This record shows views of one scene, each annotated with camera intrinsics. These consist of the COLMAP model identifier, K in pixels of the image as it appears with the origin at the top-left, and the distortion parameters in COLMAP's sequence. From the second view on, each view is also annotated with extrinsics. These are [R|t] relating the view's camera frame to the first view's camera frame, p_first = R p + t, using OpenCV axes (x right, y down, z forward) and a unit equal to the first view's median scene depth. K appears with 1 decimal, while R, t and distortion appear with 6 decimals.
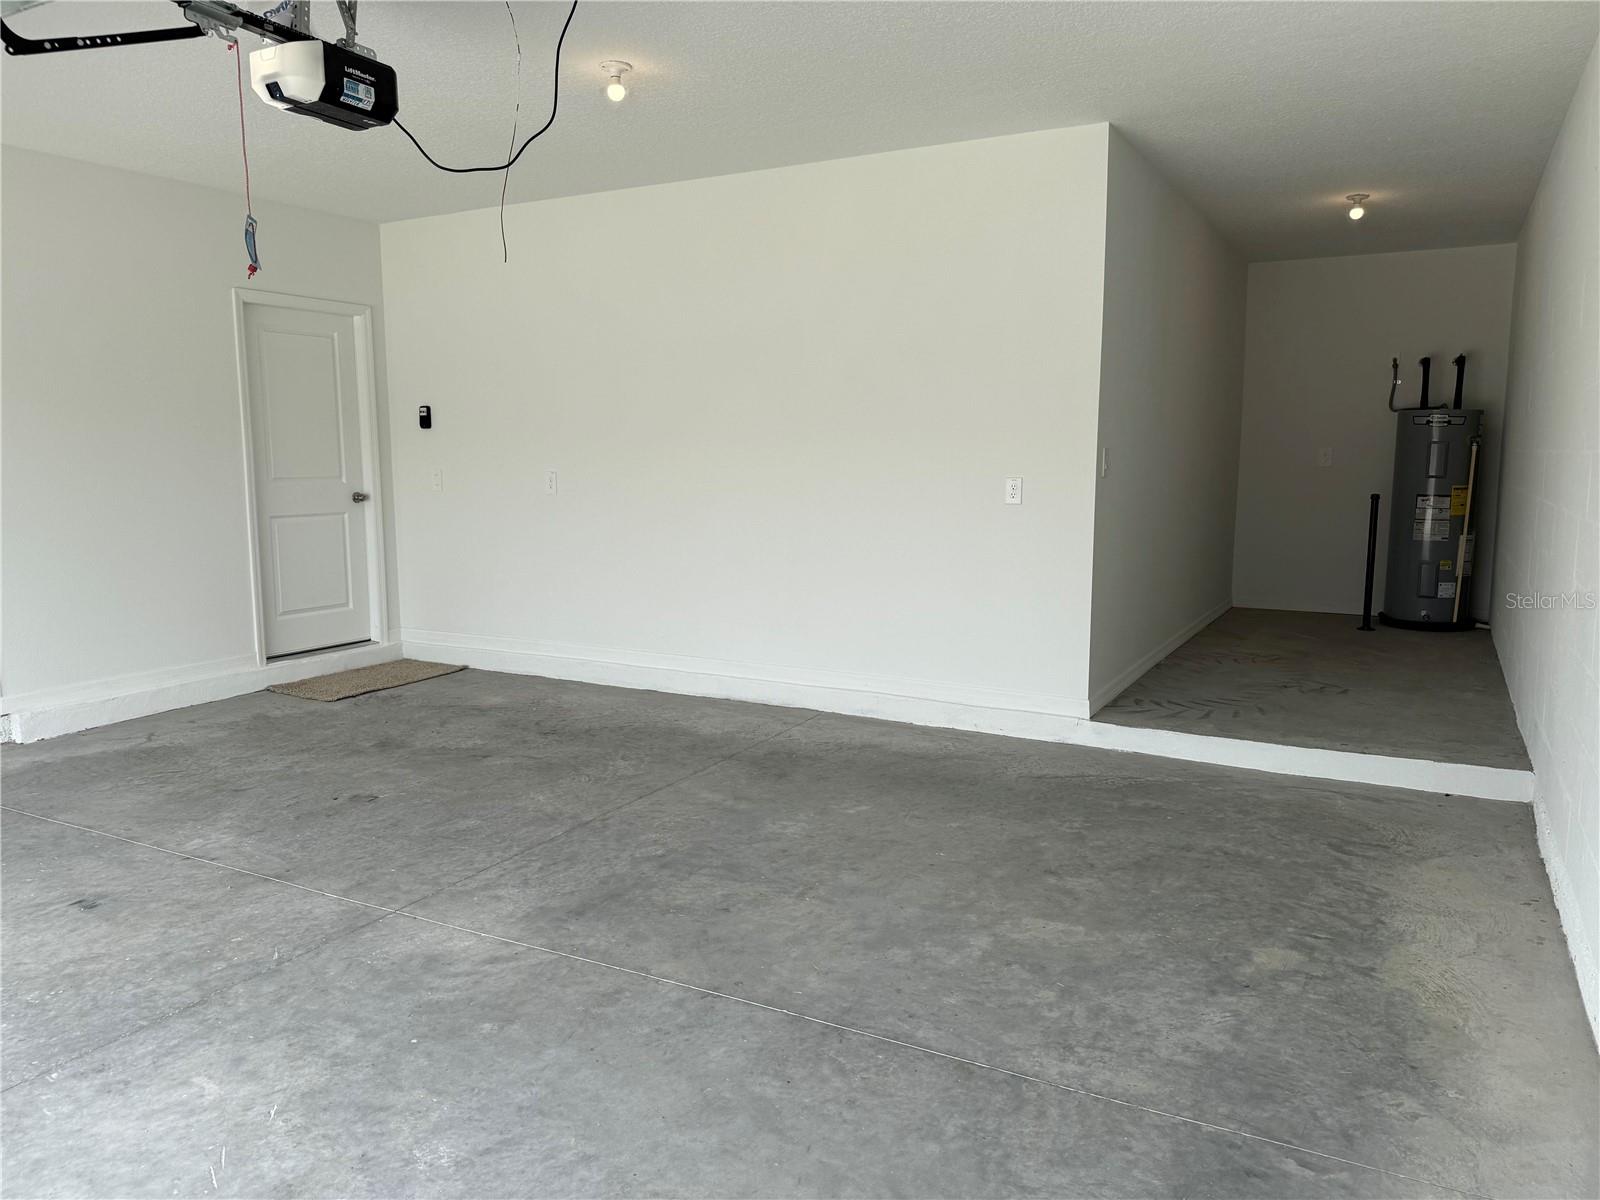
lens RADIAL K [[1125.3, 0, 799.3], [0, 1125.3, 602.4], [0, 0, 1]] dist [0.041823, -0.058043]
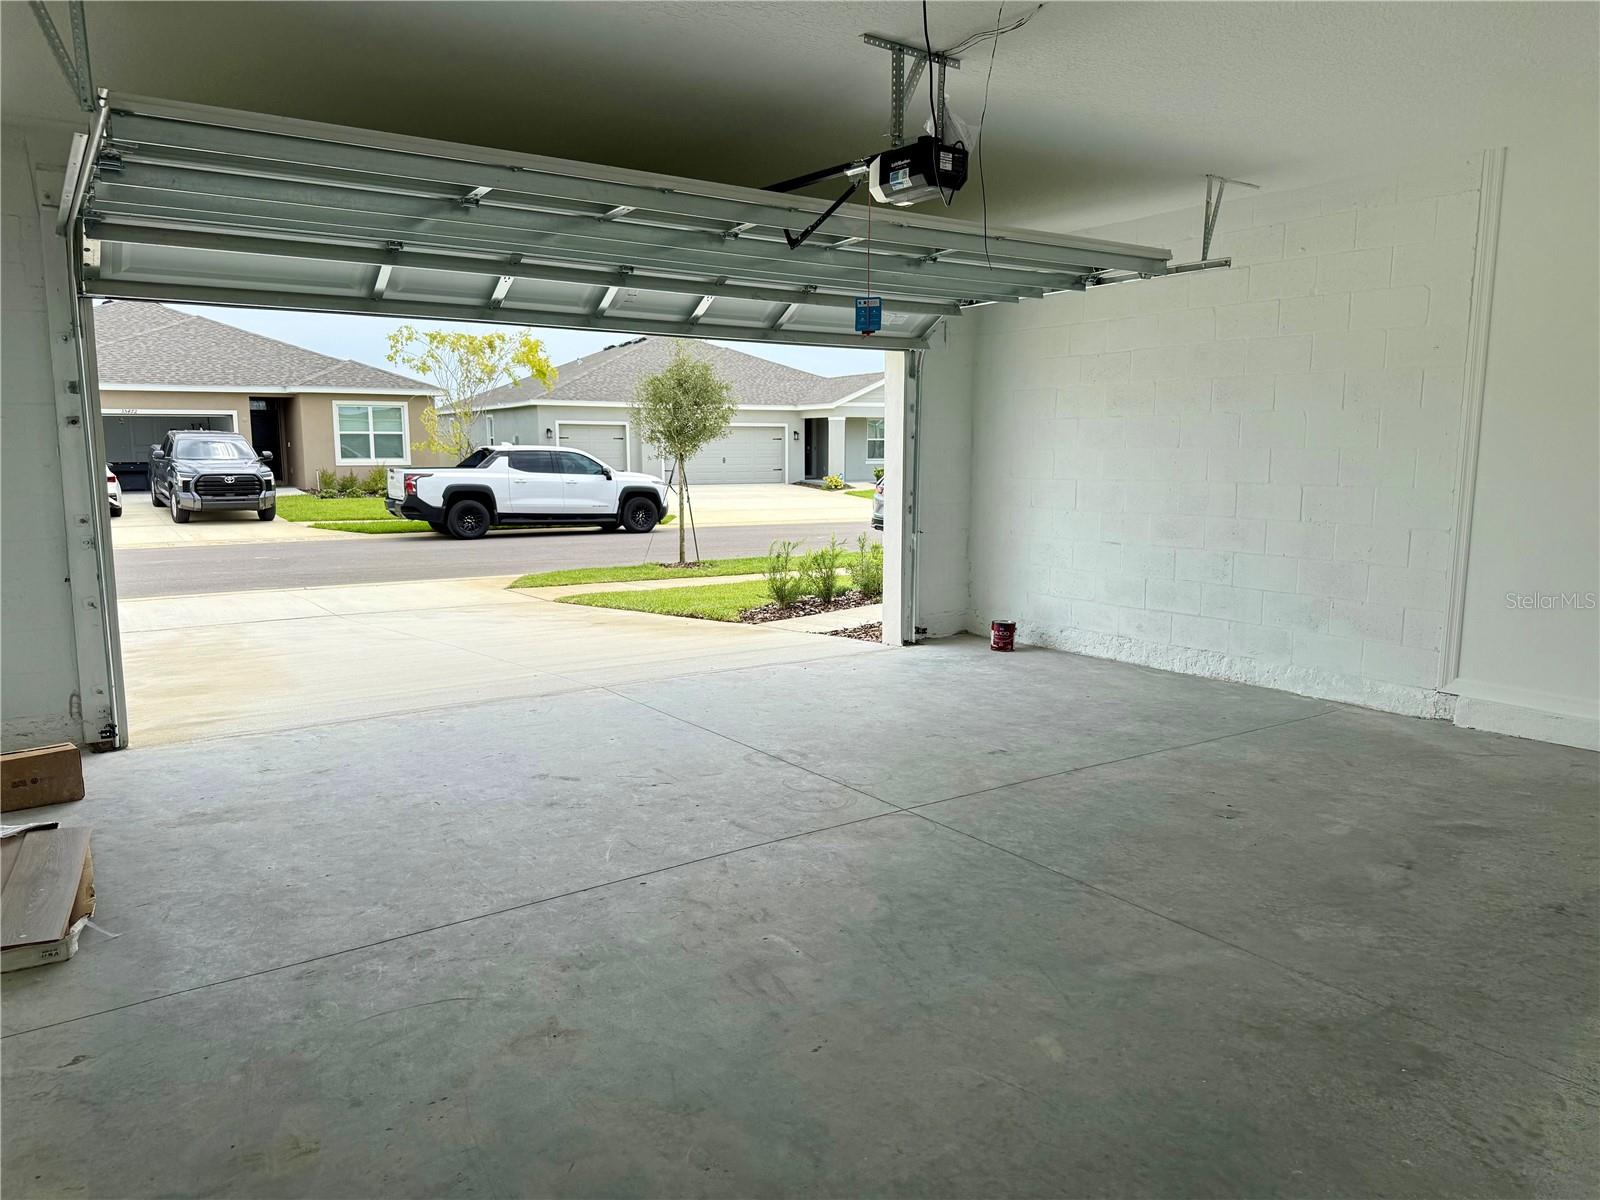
lens RADIAL K [[1125.3, 0, 799.1], [0, 1125.3, 601.9], [0, 0, 1]] dist [0.041823, -0.058043]
pose [[-0.457681, 0.127651, -0.879905, 0.576574], [-0.115208, 0.972783, 0.201050, -0.146225], [0.881621, 0.193389, -0.430518, 1.017839]]
